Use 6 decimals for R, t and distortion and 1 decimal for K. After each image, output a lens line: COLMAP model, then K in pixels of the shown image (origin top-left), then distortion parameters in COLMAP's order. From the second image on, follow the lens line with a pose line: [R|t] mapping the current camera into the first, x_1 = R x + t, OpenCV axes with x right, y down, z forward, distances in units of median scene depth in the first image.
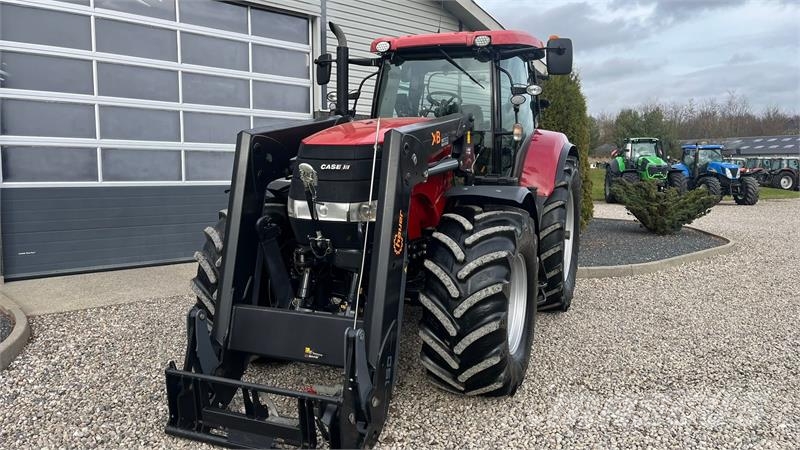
lens RADIAL K [[603.3, 0, 402.4], [0, 603.3, 227.8], [0, 0, 1]] dist [0.070681, -0.088700]
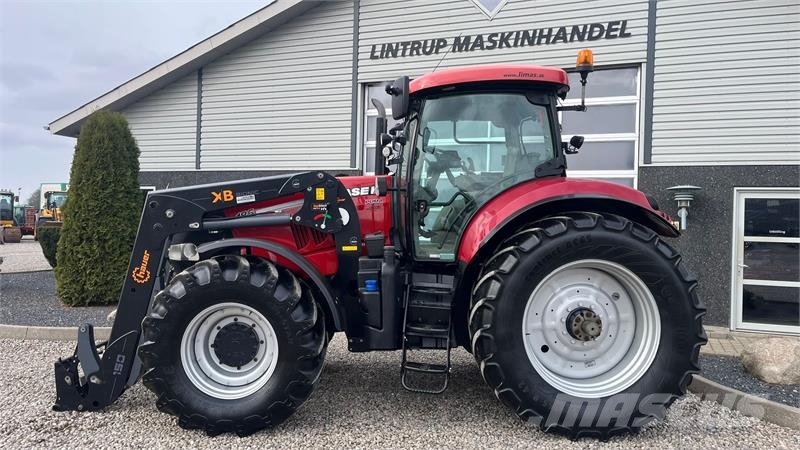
lens RADIAL K [[603.3, 0, 394.7], [0, 603.3, 222.1], [0, 0, 1]] dist [0.070681, -0.088700]
pose [[0.417209, 0.004760, -0.908798, 0.710598], [-0.112585, 0.992554, -0.046486, -0.044254], [0.901810, 0.121712, 0.414638, 0.449567]]
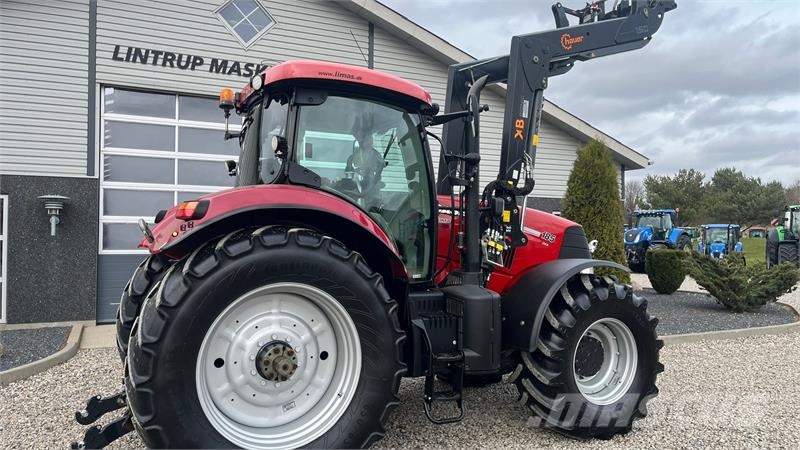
lens RADIAL K [[603.3, 0, 403.4], [0, 603.3, 223.5], [0, 0, 1]] dist [0.070681, -0.088700]
pose [[0.954258, -0.004498, -0.298951, 0.383161], [-0.031225, 0.992920, -0.114612, 0.001086], [0.297350, 0.118704, 0.947361, -0.088225]]
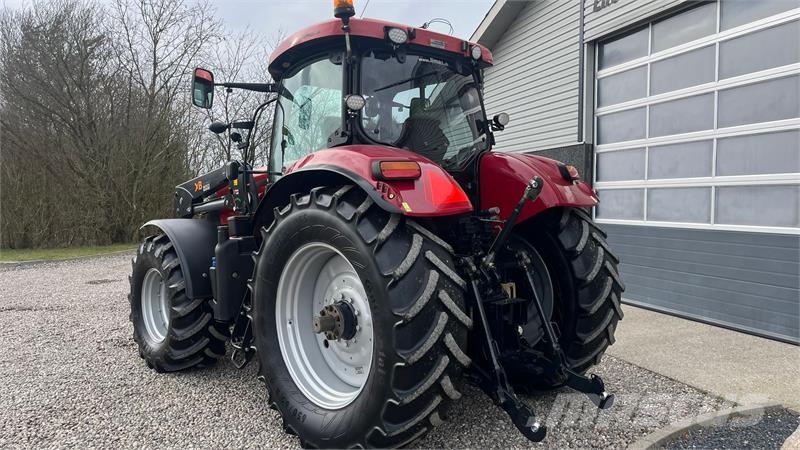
lens RADIAL K [[603.3, 0, 394.7], [0, 603.3, 220.7], [0, 0, 1]] dist [0.070681, -0.088700]
pose [[-0.425077, 0.021867, -0.904893, 0.674062], [-0.092735, 0.993396, 0.067568, -0.116051], [0.900394, 0.112636, -0.420242, 1.149477]]
